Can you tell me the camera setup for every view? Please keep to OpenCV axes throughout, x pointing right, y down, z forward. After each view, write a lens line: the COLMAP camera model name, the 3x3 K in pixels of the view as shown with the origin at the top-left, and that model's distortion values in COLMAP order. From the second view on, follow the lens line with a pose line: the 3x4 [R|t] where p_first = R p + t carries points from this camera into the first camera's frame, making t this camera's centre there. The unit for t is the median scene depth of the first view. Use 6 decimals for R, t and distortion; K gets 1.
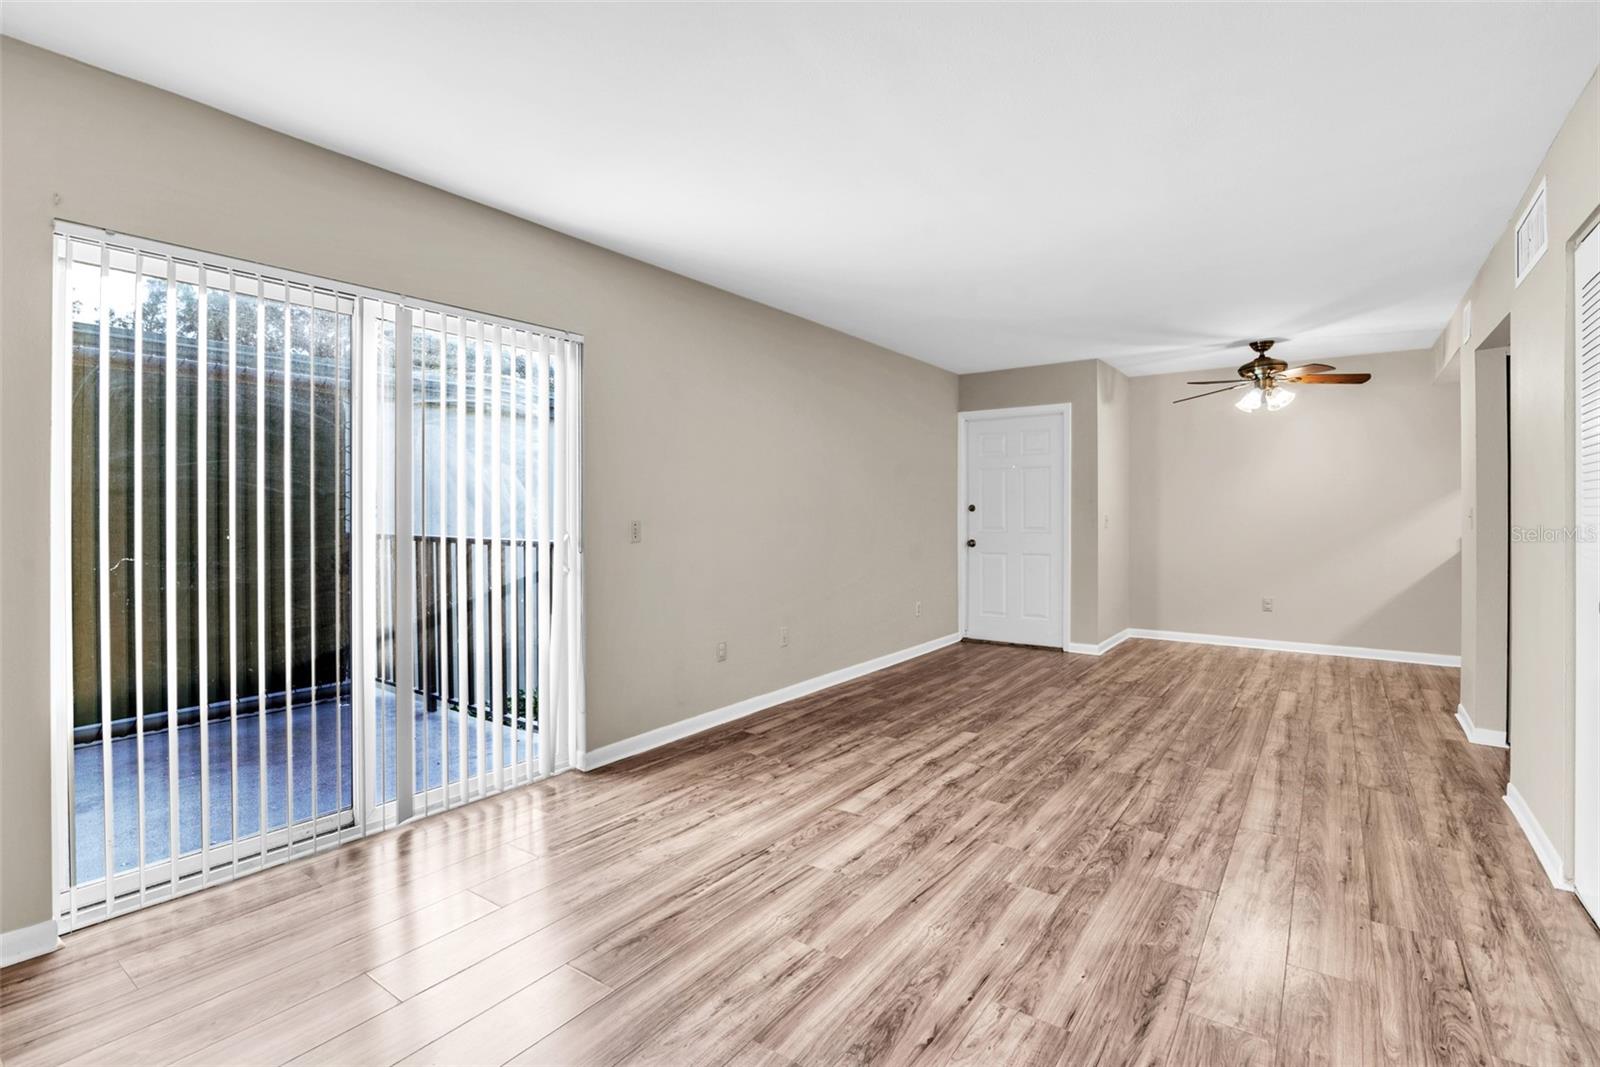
lens RADIAL K [[741.9, 0, 812.3], [0, 741.9, 515.3], [0, 0, 1]] dist [-0.016507, 0.001367]
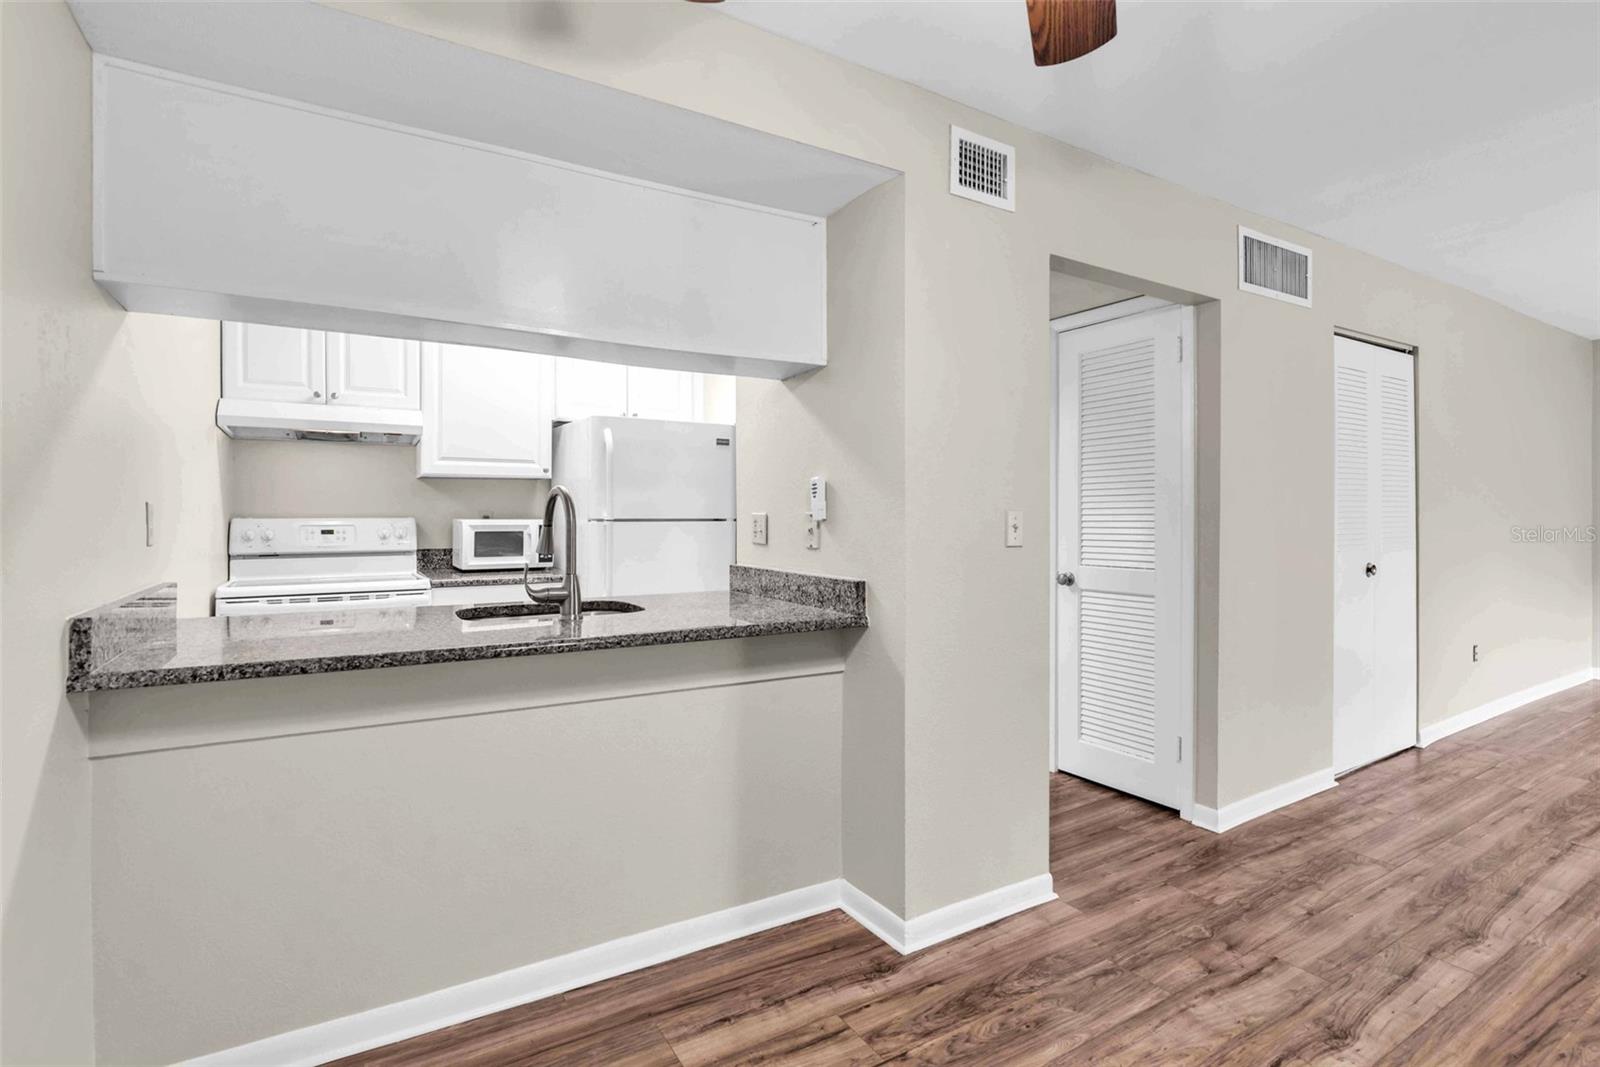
lens RADIAL K [[766.6, 0, 812.5], [0, 766.6, 508.4], [0, 0, 1]] dist [-0.020942, 0.000287]
pose [[-0.920422, 0.003206, 0.390912, 0.949182], [0.001429, 0.999987, -0.004837, -0.006680], [-0.390923, -0.003893, -0.920415, 1.875576]]
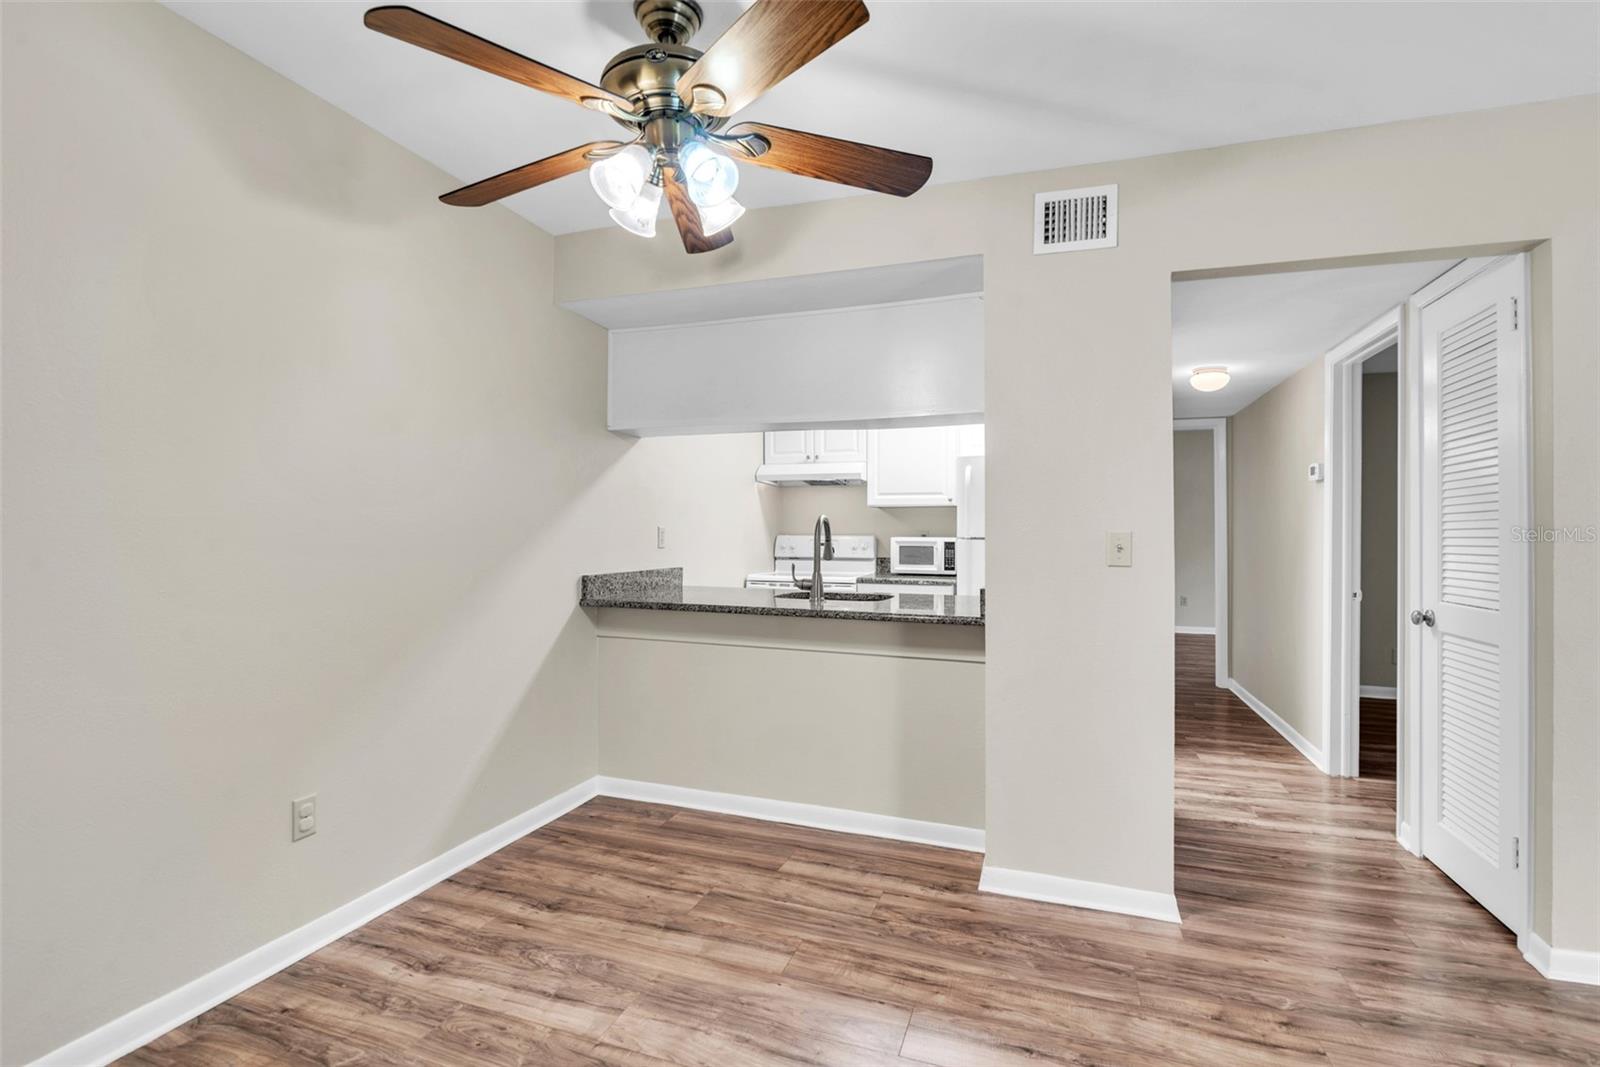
lens RADIAL K [[741.9, 0, 796.9], [0, 741.9, 521.2], [0, 0, 1]] dist [-0.016507, 0.001367]
pose [[-0.277290, 0.012630, 0.960703, 0.460697], [-0.000616, 0.999911, -0.013324, -0.008678], [-0.960786, -0.004286, -0.277257, 1.662433]]
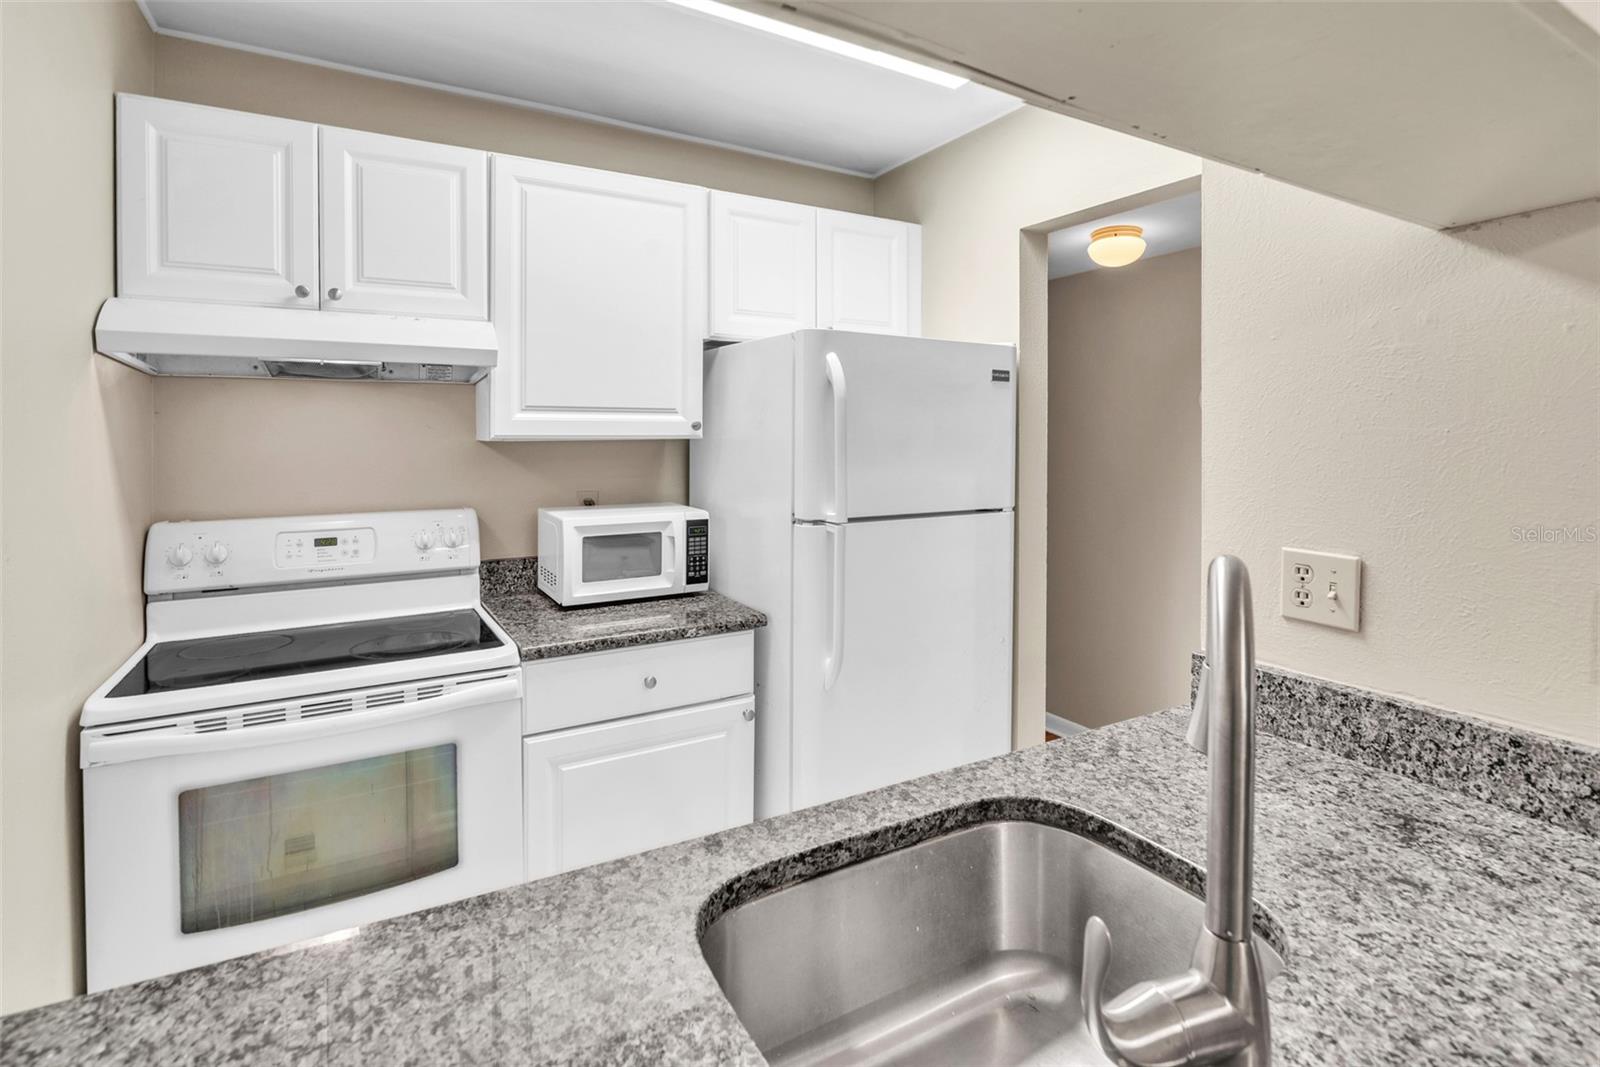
lens RADIAL K [[783.3, 0, 782.2], [0, 783.3, 450.6], [0, 0, 1]] dist [-0.006502, -0.005029]
pose [[-0.903718, -0.006233, 0.428082, 1.407688], [0.003502, 0.999753, 0.021949, -0.063105], [-0.428113, 0.021335, -0.903473, 1.558733]]
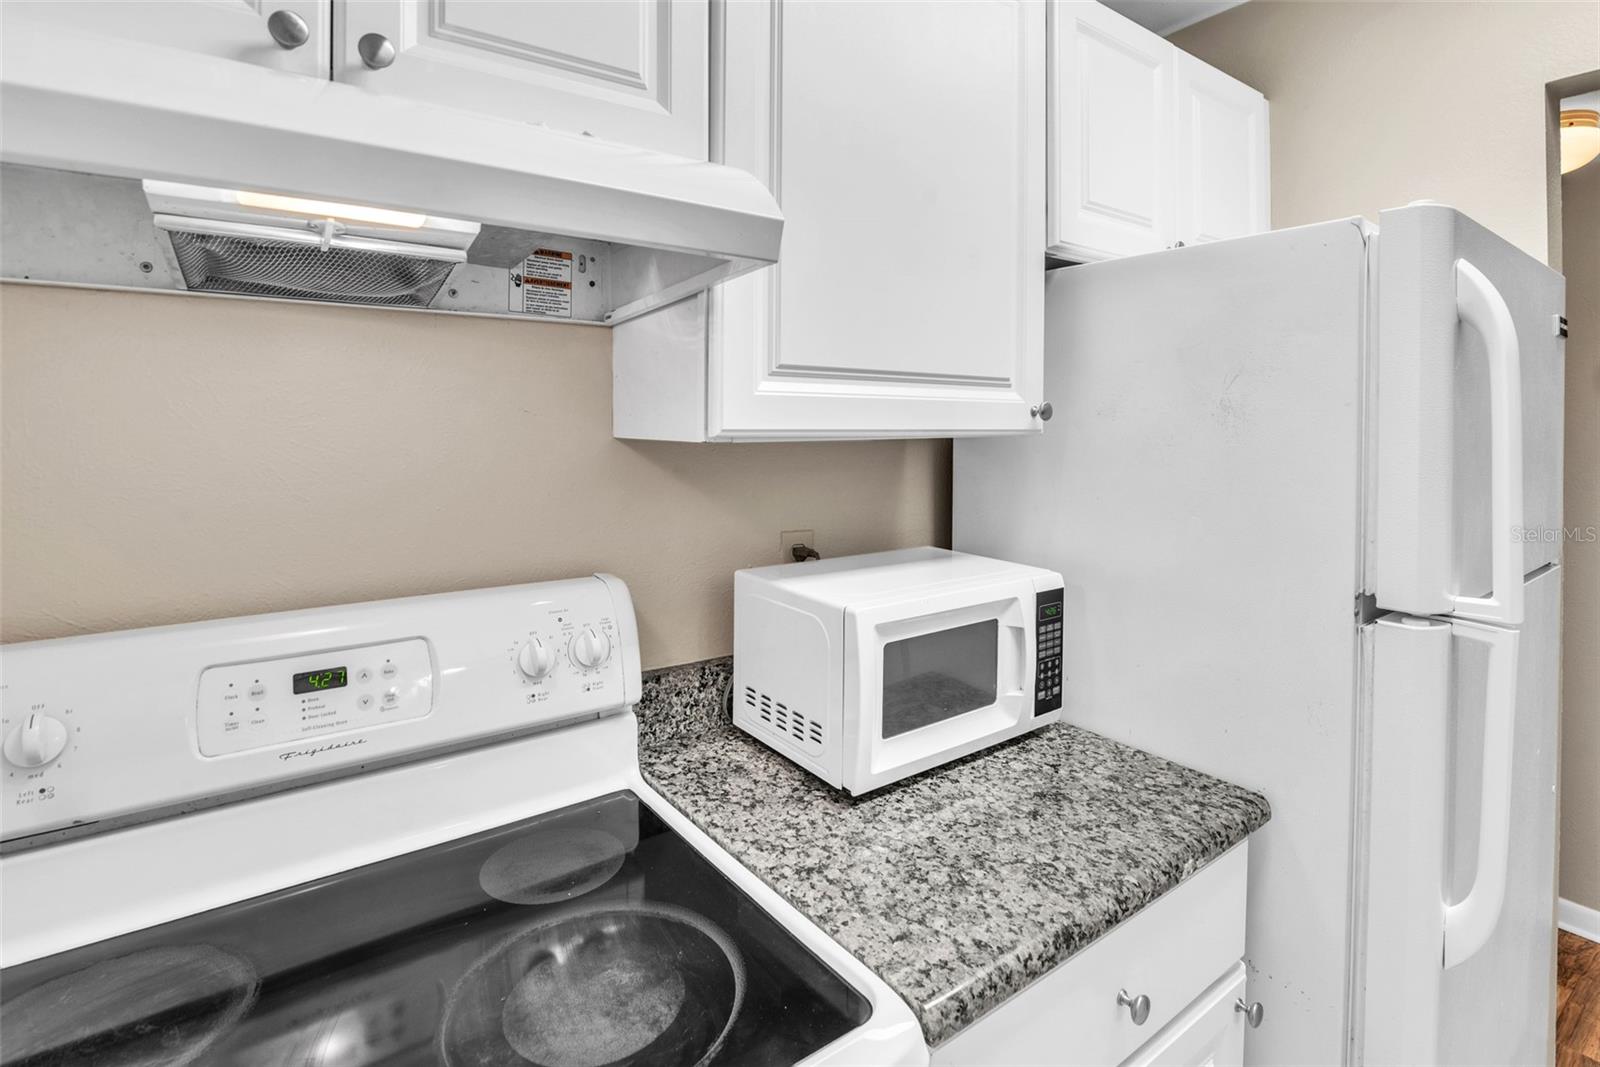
lens RADIAL K [[766.6, 0, 771.1], [0, 766.6, 436.5], [0, 0, 1]] dist [-0.020942, 0.000287]
pose [[-0.943834, -0.010352, 0.330258, 1.770518], [-0.002925, 0.999732, 0.022977, -0.066151], [-0.330407, 0.020720, -0.943611, 1.345875]]
